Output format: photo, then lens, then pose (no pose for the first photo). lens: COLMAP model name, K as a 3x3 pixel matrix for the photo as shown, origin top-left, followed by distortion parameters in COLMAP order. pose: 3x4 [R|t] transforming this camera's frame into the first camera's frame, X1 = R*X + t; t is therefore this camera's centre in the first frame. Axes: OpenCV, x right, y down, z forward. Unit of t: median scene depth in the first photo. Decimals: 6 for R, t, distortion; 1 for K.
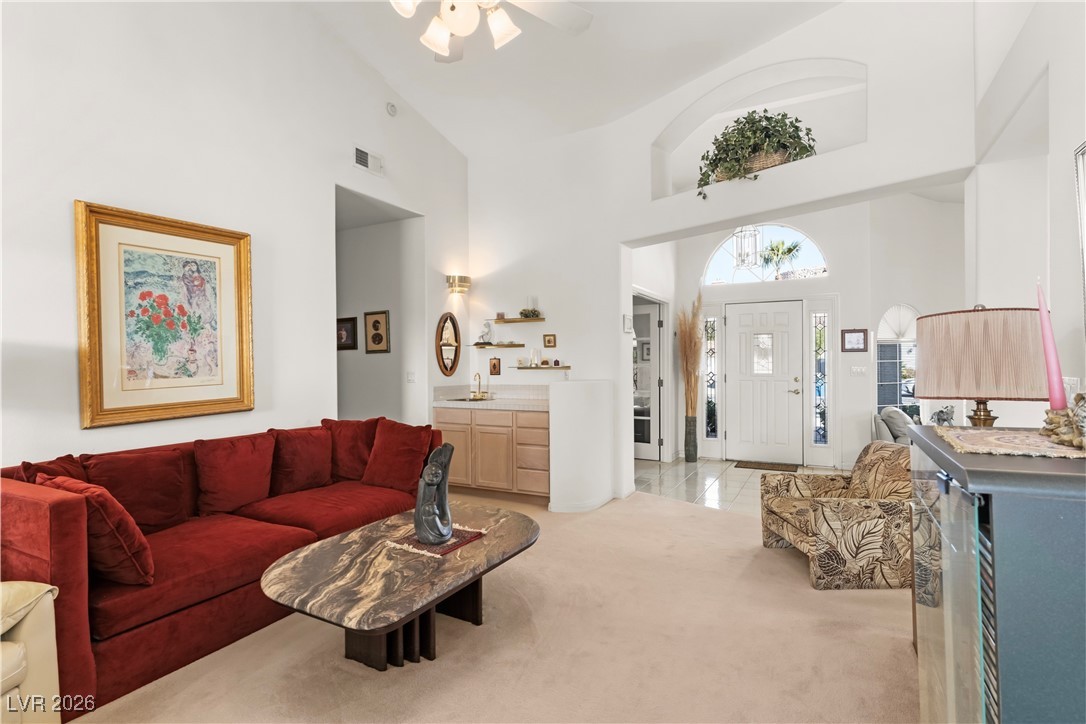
lens RADIAL K [[535.9, 0, 538.6], [0, 535.9, 368.7], [0, 0, 1]] dist [0.002837, 0.000316]
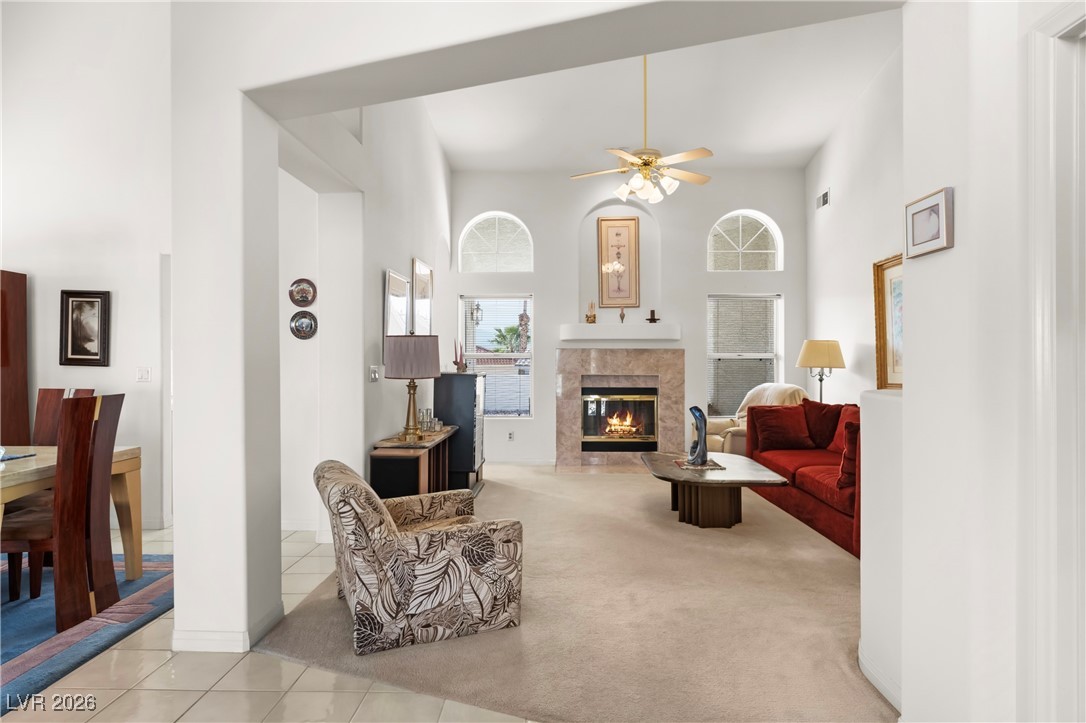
lens RADIAL K [[599.8, 0, 547.8], [0, 599.8, 360.6], [0, 0, 1]] dist [-0.010288, 0.007222]
pose [[-0.899830, 0.009442, -0.436139, 0.981599], [0.005316, 0.999929, 0.010680, -0.020422], [0.436209, 0.007292, -0.899816, 2.352952]]
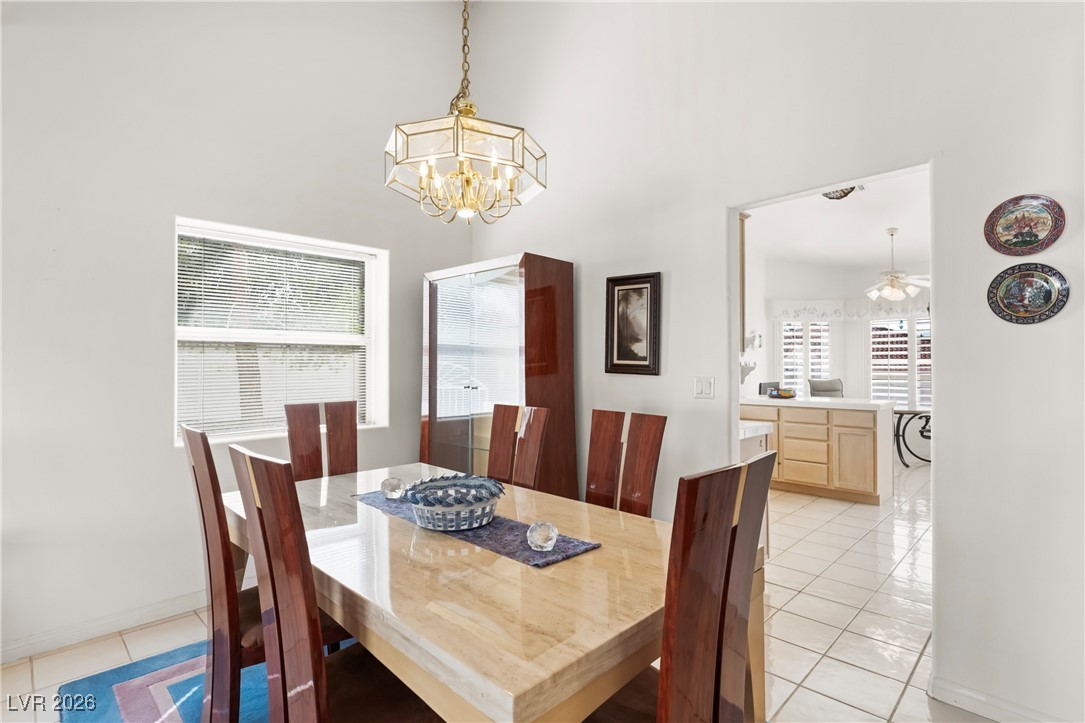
lens RADIAL K [[521.5, 0, 553.9], [0, 521.5, 359.0], [0, 0, 1]] dist [0.007865, -0.002624]
pose [[-0.961478, 0.014514, 0.274500, 1.271130], [0.014019, 0.999895, -0.003766, -0.024979], [-0.274526, 0.000227, -0.961580, 1.402414]]
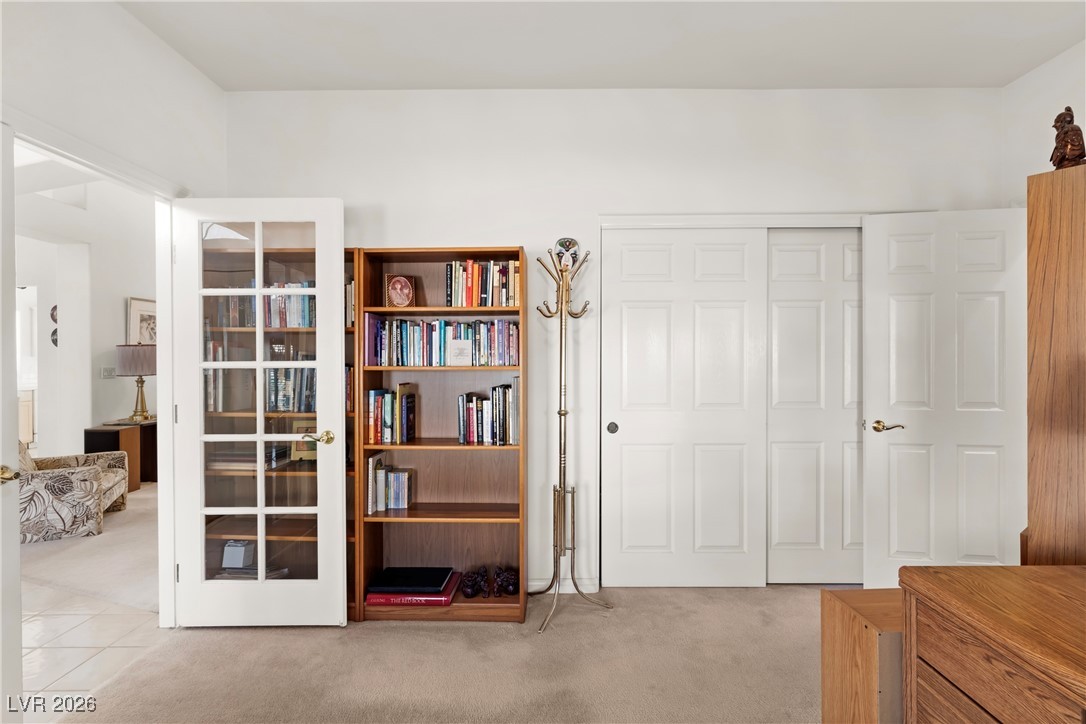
lens RADIAL K [[521.9, 0, 545.2], [0, 521.9, 364.1], [0, 0, 1]] dist [0.007865, -0.002624]
pose [[-0.890432, 0.016005, -0.454836, 0.132391], [0.007647, 0.999767, 0.020209, -0.029437], [0.455053, 0.014516, -0.890346, 3.205432]]
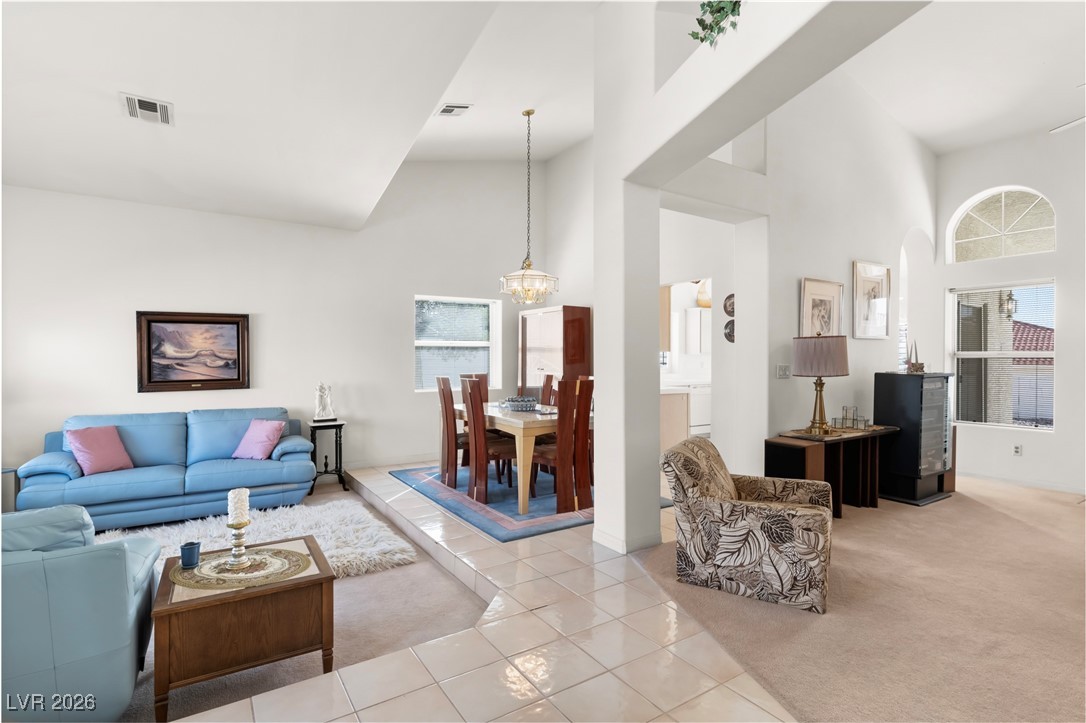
lens RADIAL K [[535.9, 0, 542.8], [0, 535.9, 358.0], [0, 0, 1]] dist [0.002837, 0.000316]
pose [[-0.871943, 0.006940, 0.489559, 0.536772], [0.008874, 0.999959, 0.001629, -0.020748], [-0.489528, 0.005765, -0.871969, 2.495775]]
